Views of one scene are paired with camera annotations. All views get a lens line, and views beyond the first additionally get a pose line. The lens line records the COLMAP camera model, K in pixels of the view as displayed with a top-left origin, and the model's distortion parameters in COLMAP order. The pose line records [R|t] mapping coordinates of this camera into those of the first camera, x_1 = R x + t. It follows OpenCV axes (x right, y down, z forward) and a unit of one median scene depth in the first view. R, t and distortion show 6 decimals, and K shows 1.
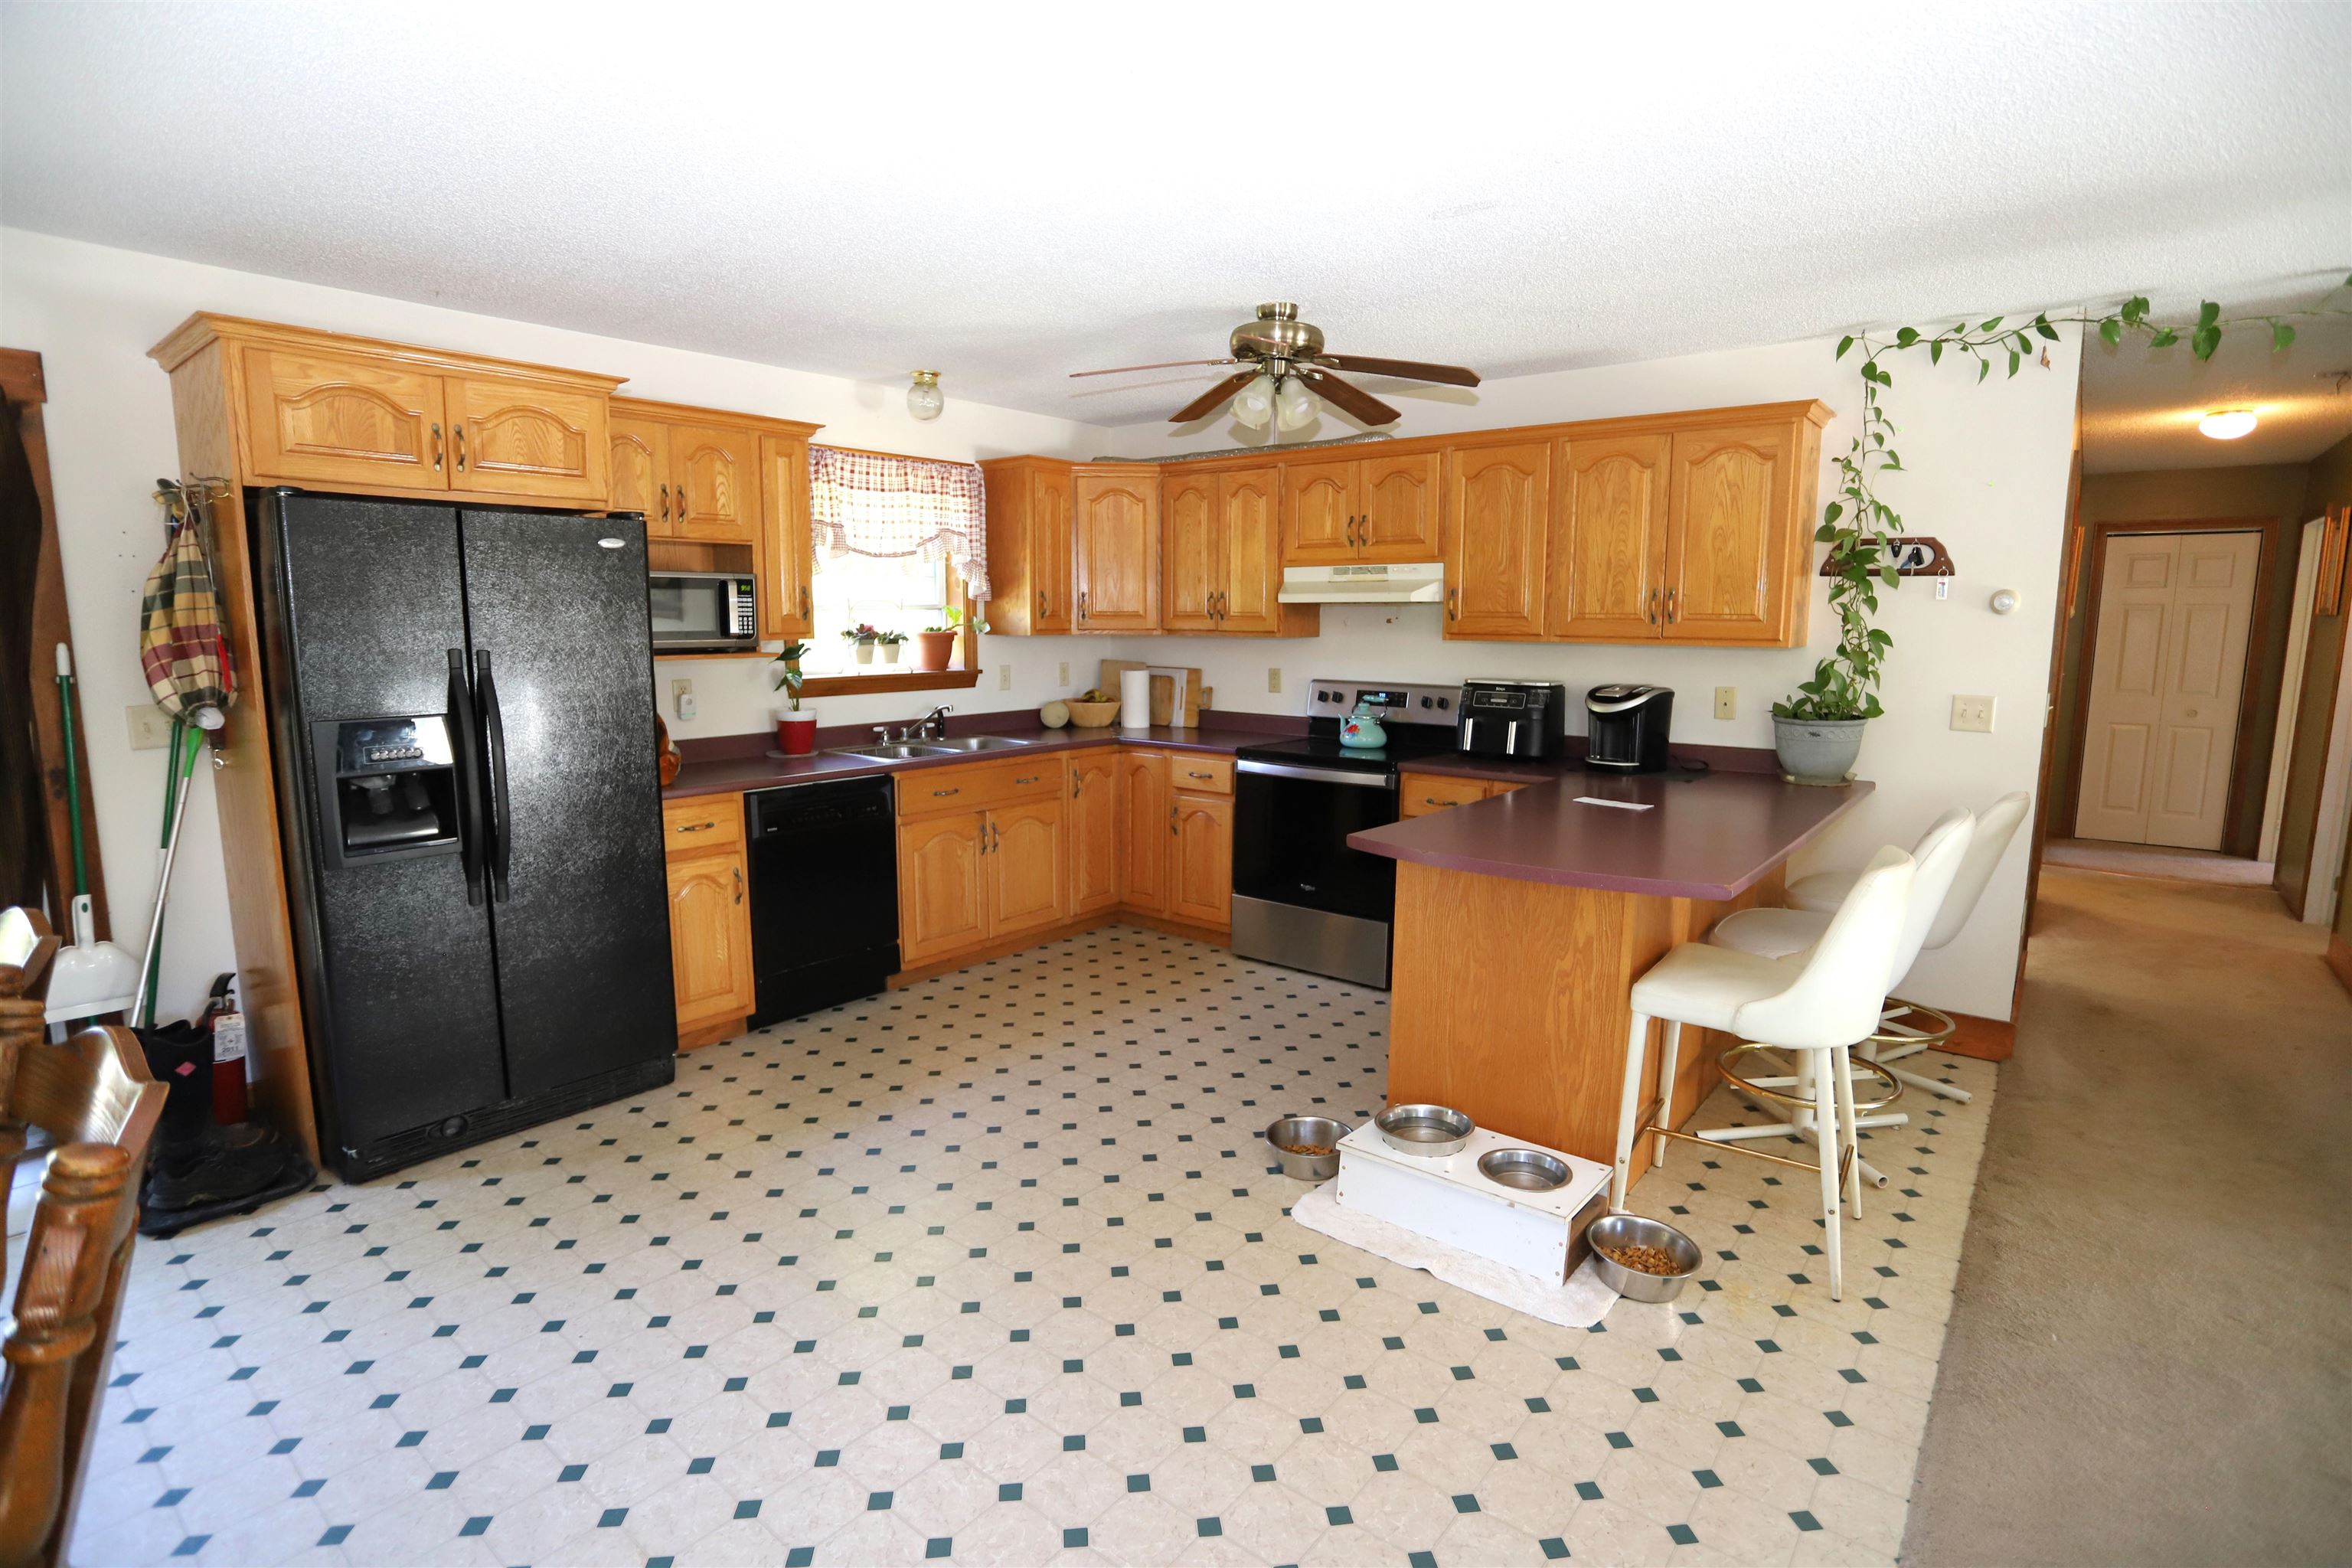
lens RADIAL K [[1150.3, 0, 1183.5], [0, 1150.3, 782.7], [0, 0, 1]] dist [-0.045542, 0.015327]
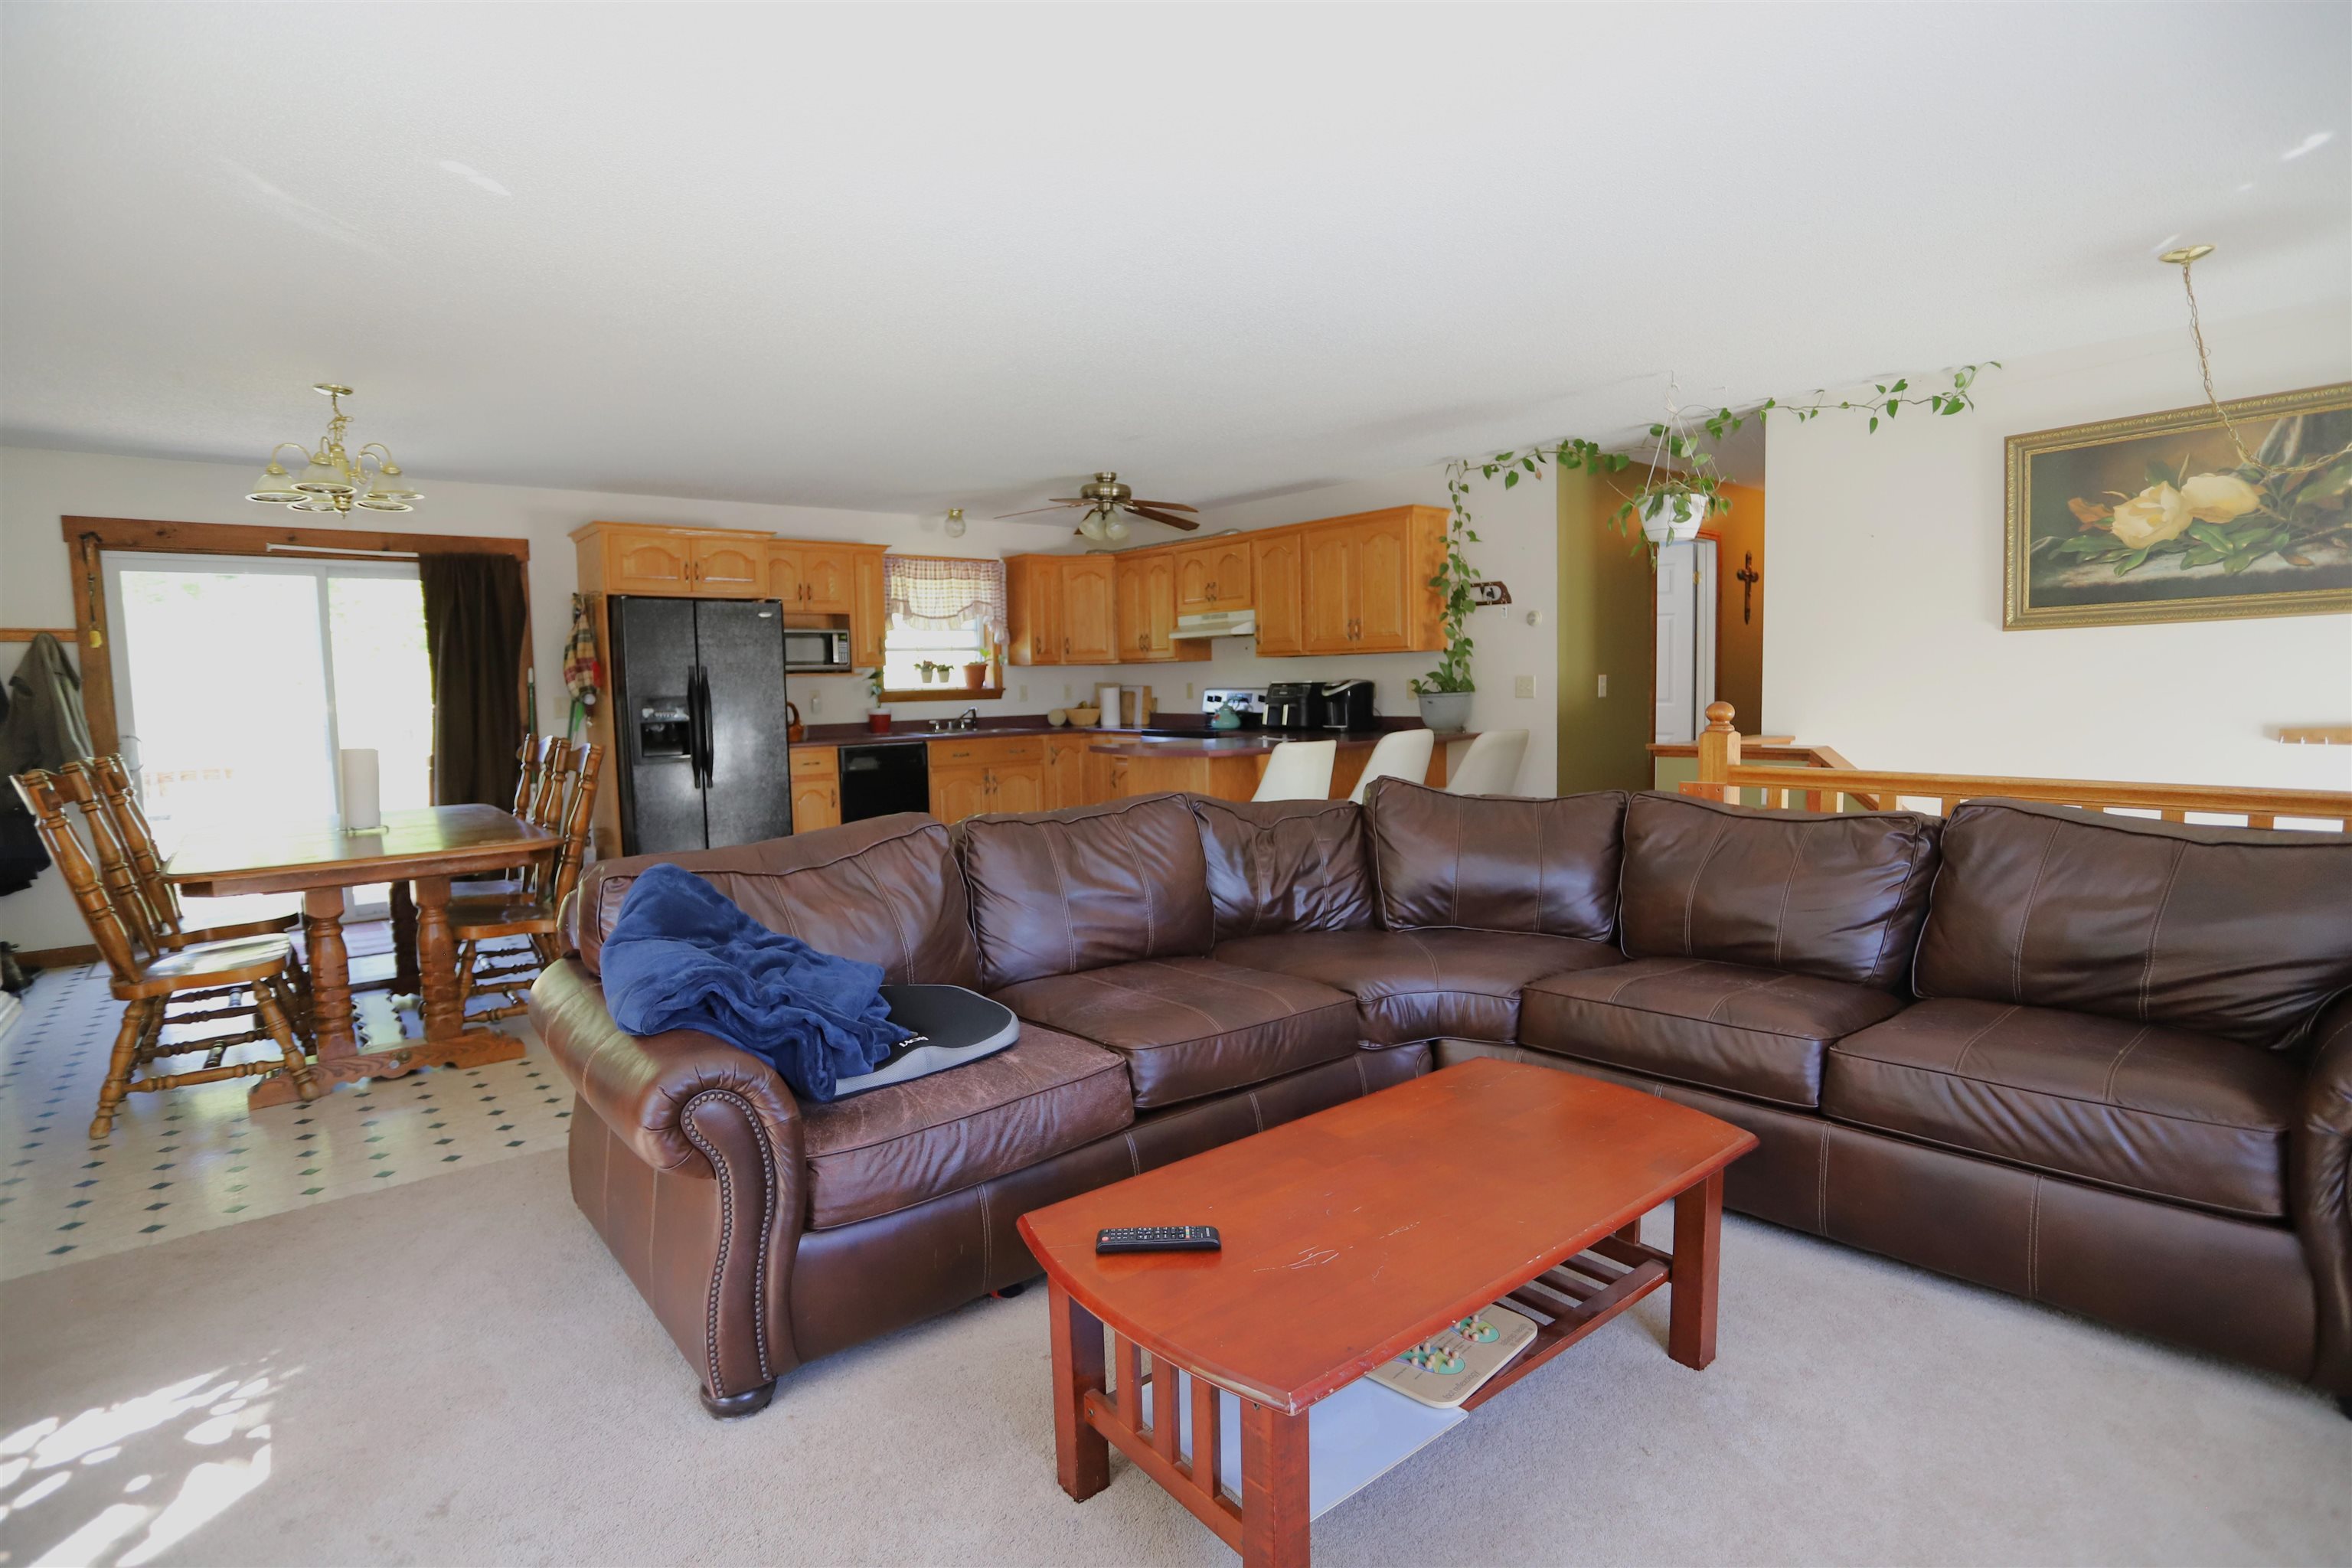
lens RADIAL K [[1150.3, 0, 1171.9], [0, 1150.3, 778.7], [0, 0, 1]] dist [-0.045542, 0.015327]
pose [[0.979724, -0.008366, -0.200178, 0.479228], [-0.003061, 0.998386, -0.056710, 0.151665], [0.200329, 0.056173, 0.978117, -0.649970]]
